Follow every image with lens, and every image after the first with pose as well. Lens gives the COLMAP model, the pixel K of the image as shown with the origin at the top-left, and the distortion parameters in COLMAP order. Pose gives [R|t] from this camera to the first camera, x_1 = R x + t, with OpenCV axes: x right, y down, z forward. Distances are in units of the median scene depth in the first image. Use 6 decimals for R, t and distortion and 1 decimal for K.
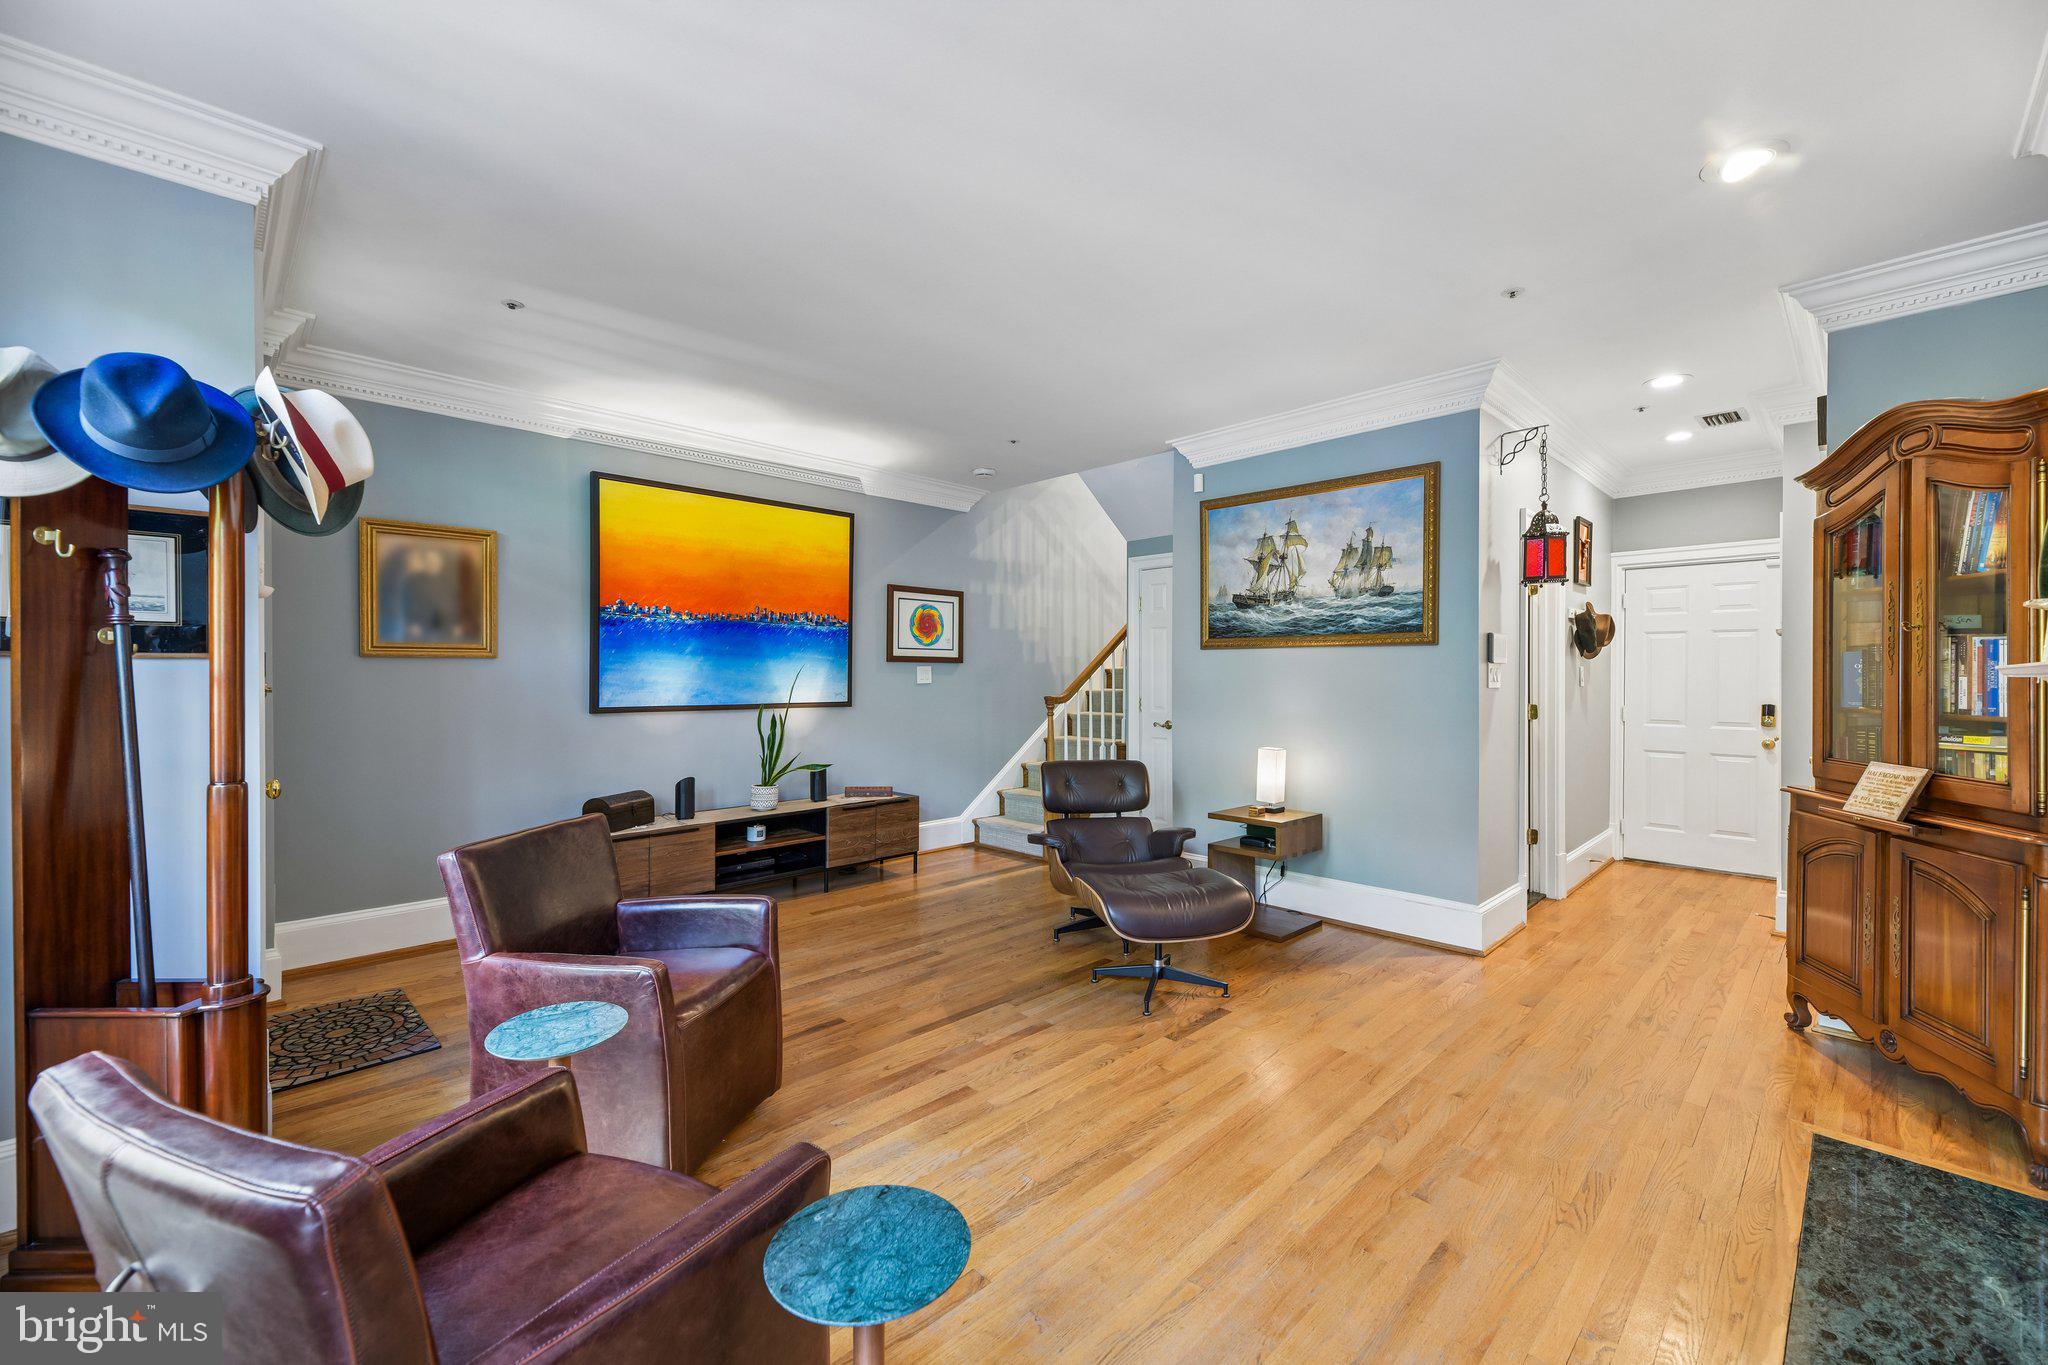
lens RADIAL K [[825.6, 0, 1032.6], [0, 825.6, 677.4], [0, 0, 1]] dist [0.011374, -0.004114]
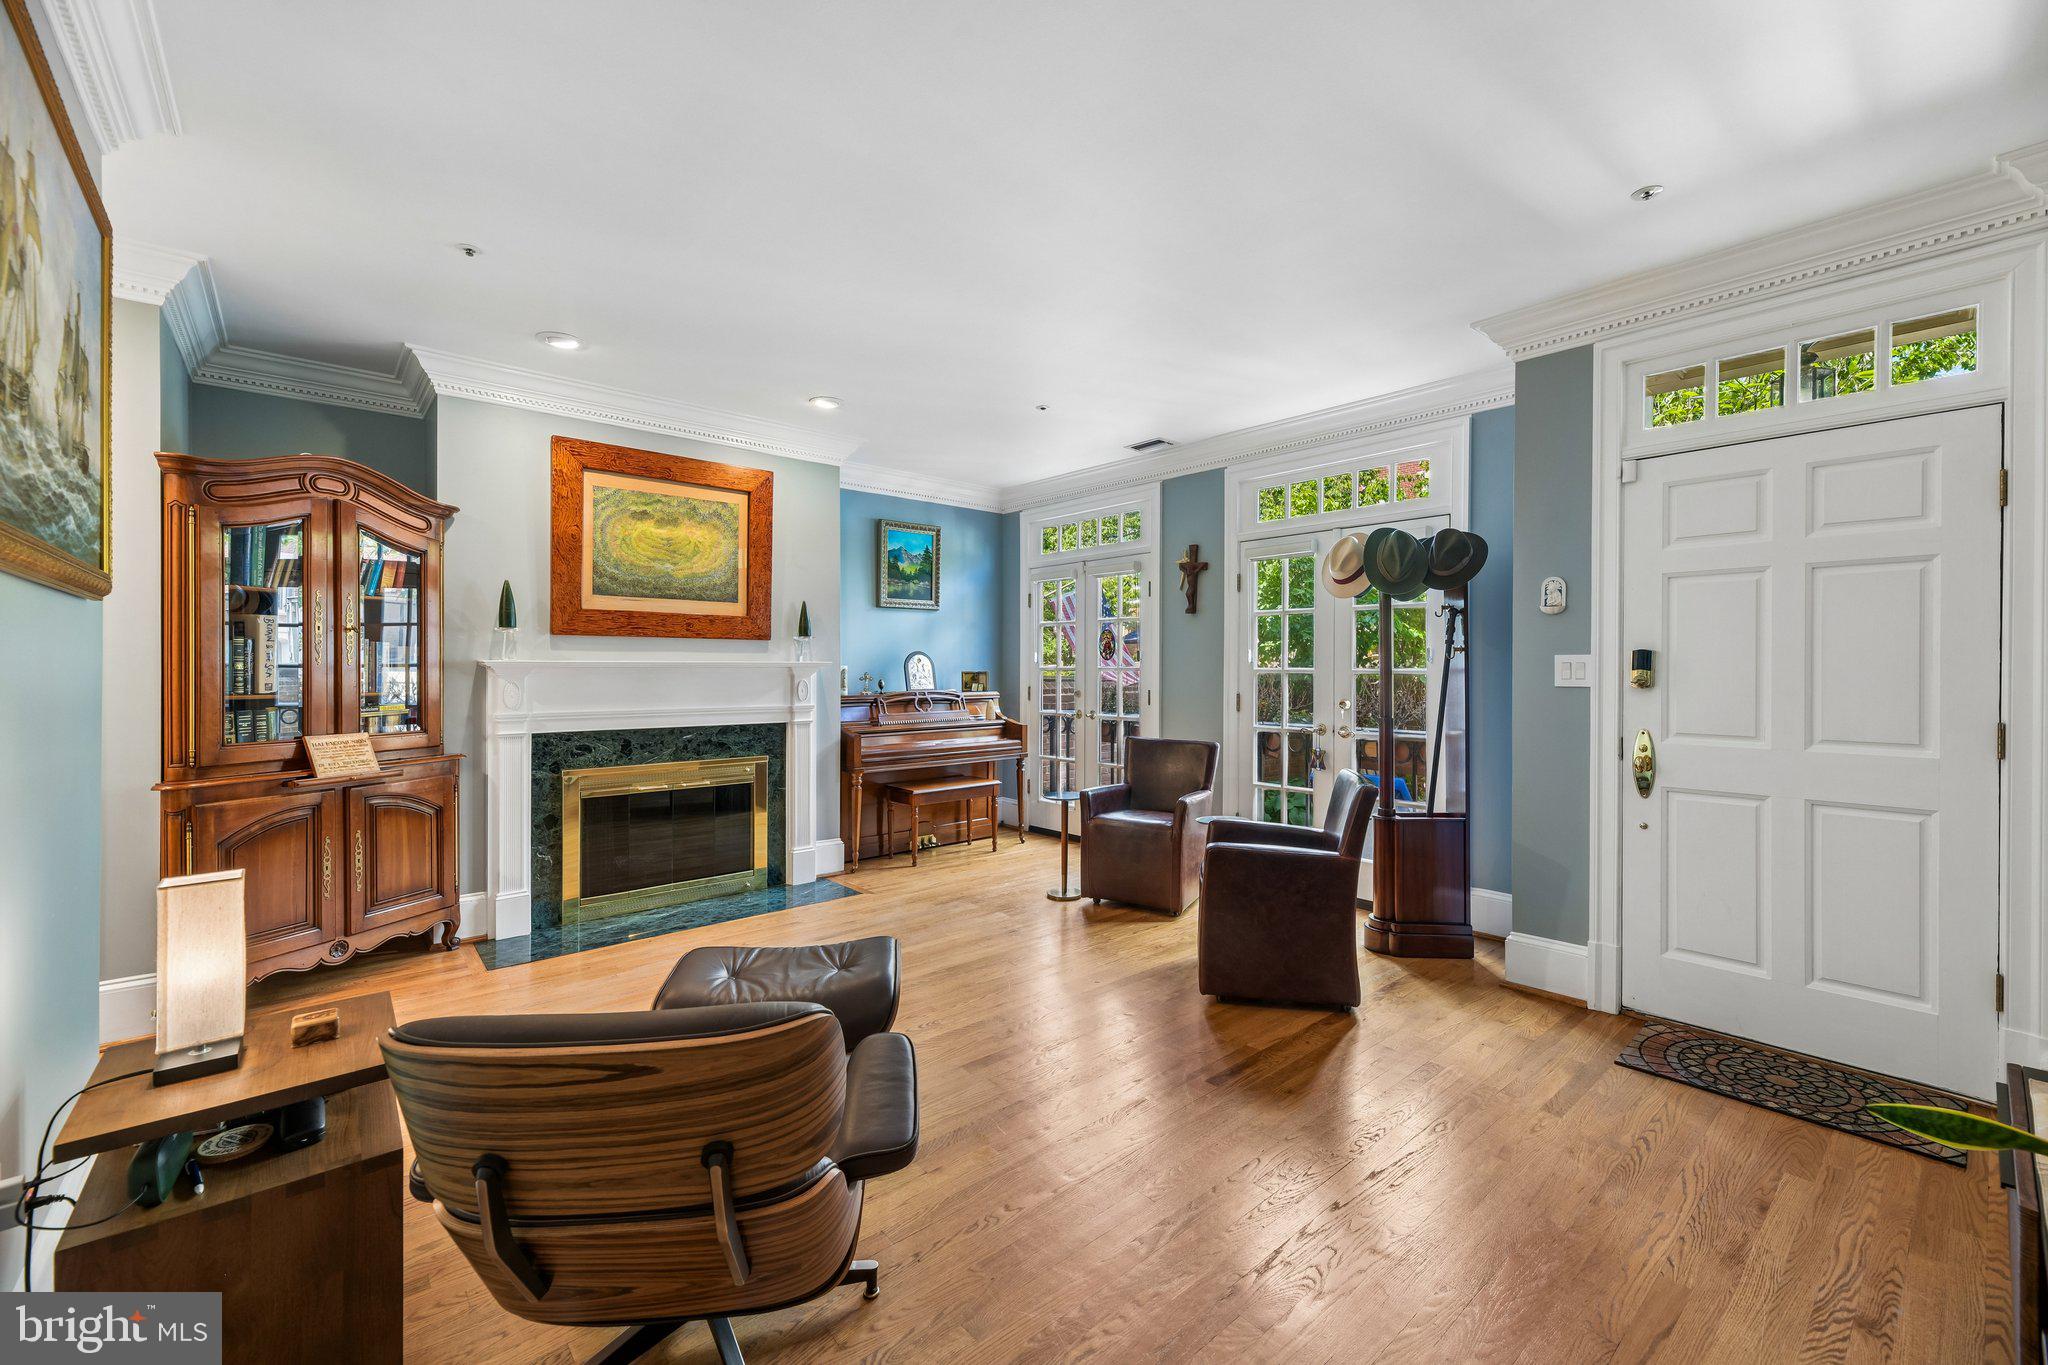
lens RADIAL K [[829.4, 0, 1037.2], [0, 829.4, 667.4], [0, 0, 1]] dist [0.010777, -0.003747]
pose [[-0.998304, -0.003062, 0.058137, -0.069440], [-0.002941, 0.999993, 0.002167, -0.002825], [-0.058143, 0.001992, -0.998306, 1.242089]]
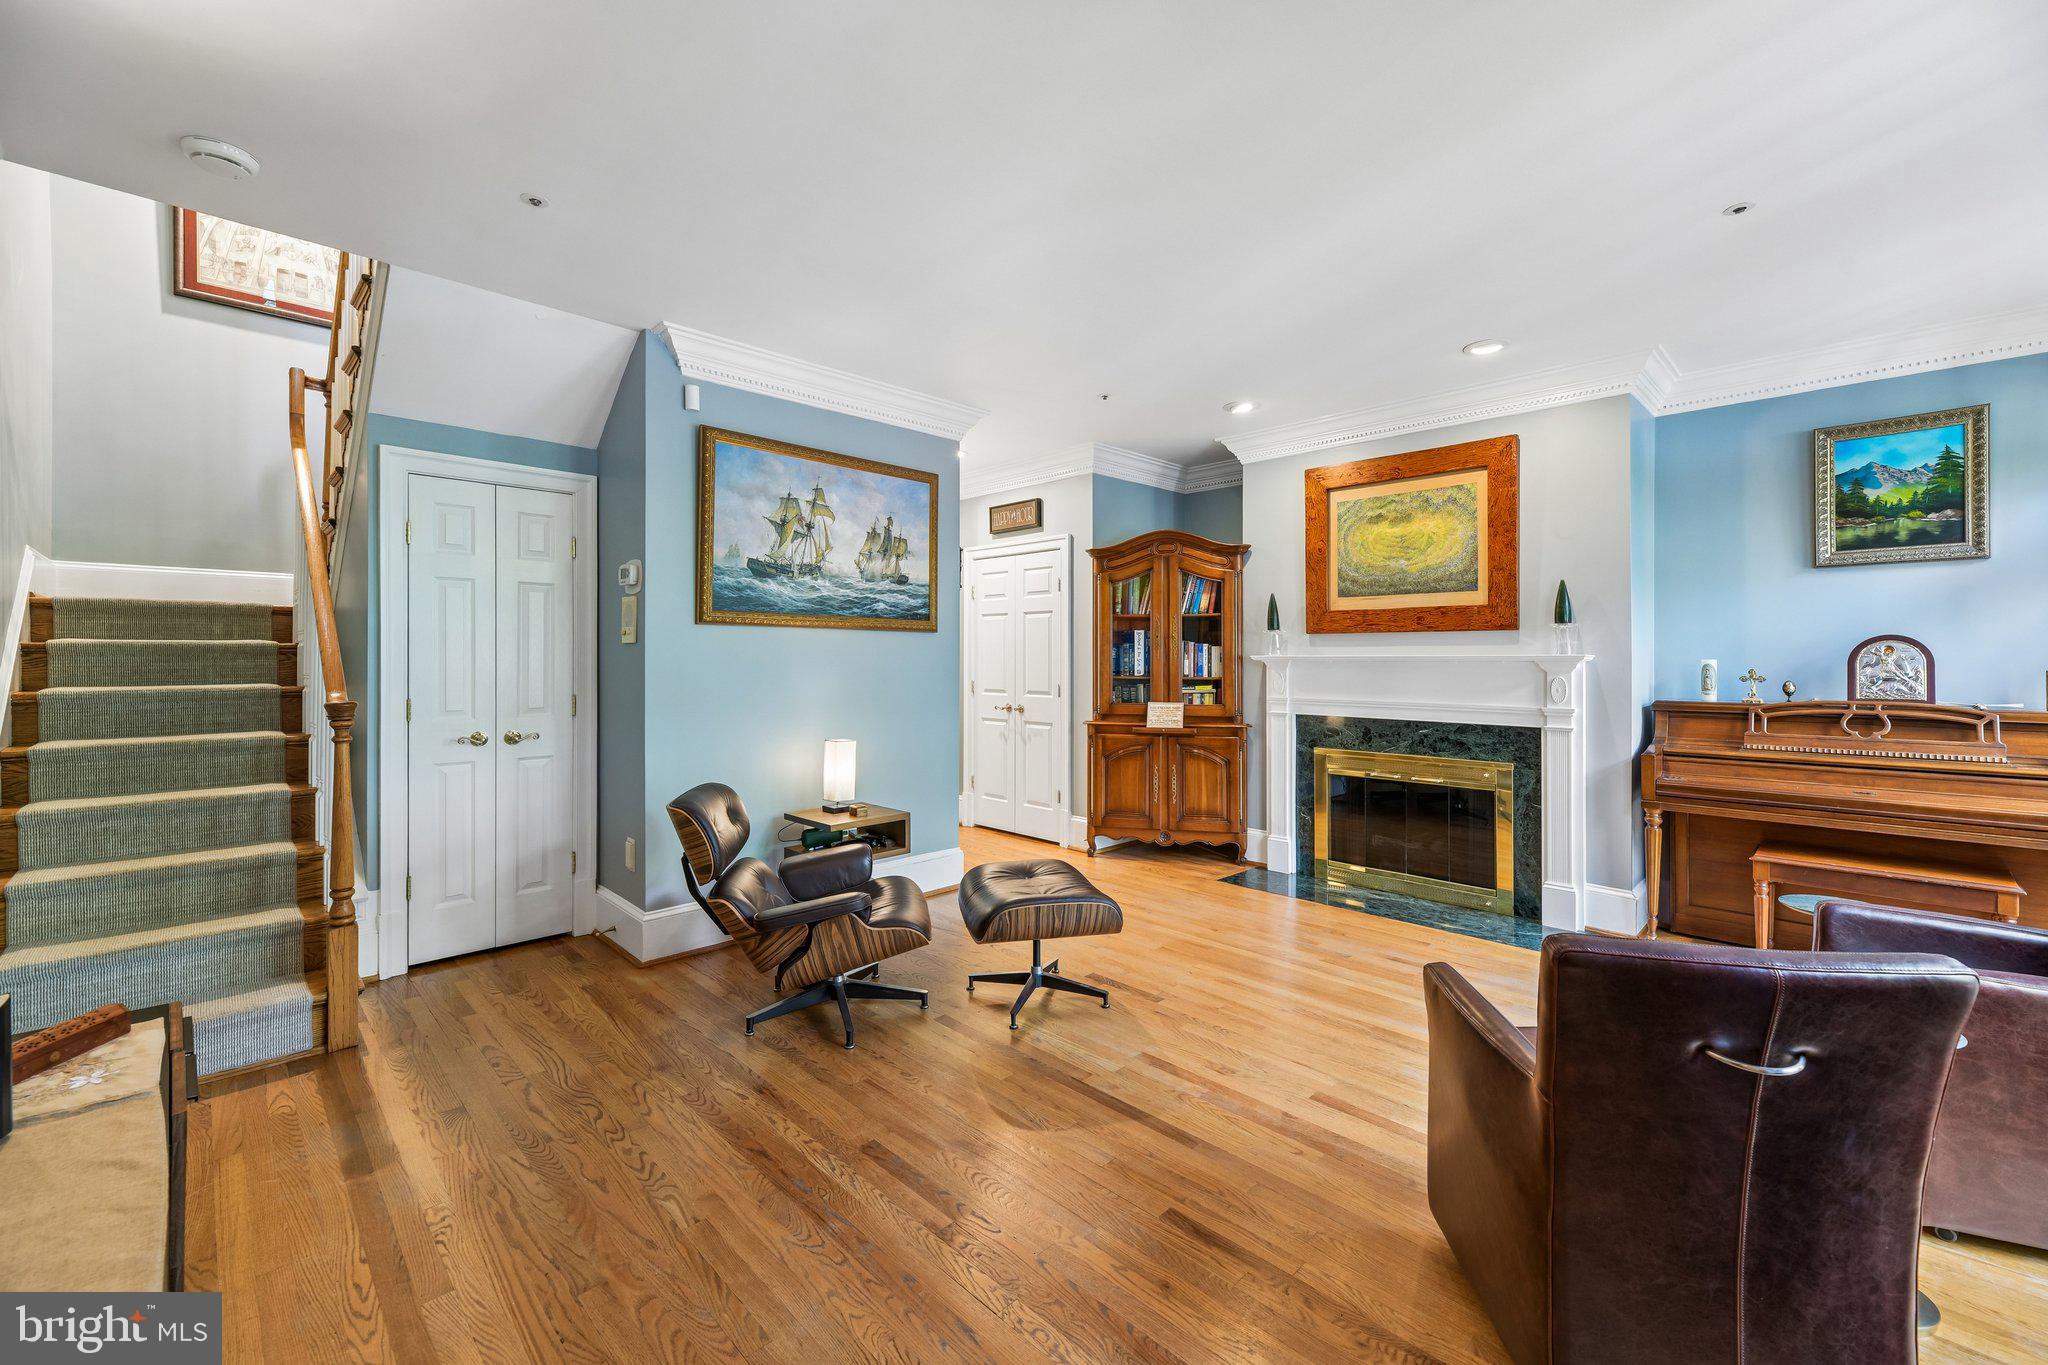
lens RADIAL K [[836.6, 0, 1037.0], [0, 836.6, 654.6], [0, 0, 1]] dist [0.008629, -0.000198]
pose [[-0.005509, 0.003122, 0.999980, -0.582330], [-0.000056, 0.999995, -0.003123, -0.004097], [-0.999985, -0.000073, -0.005509, 0.741581]]
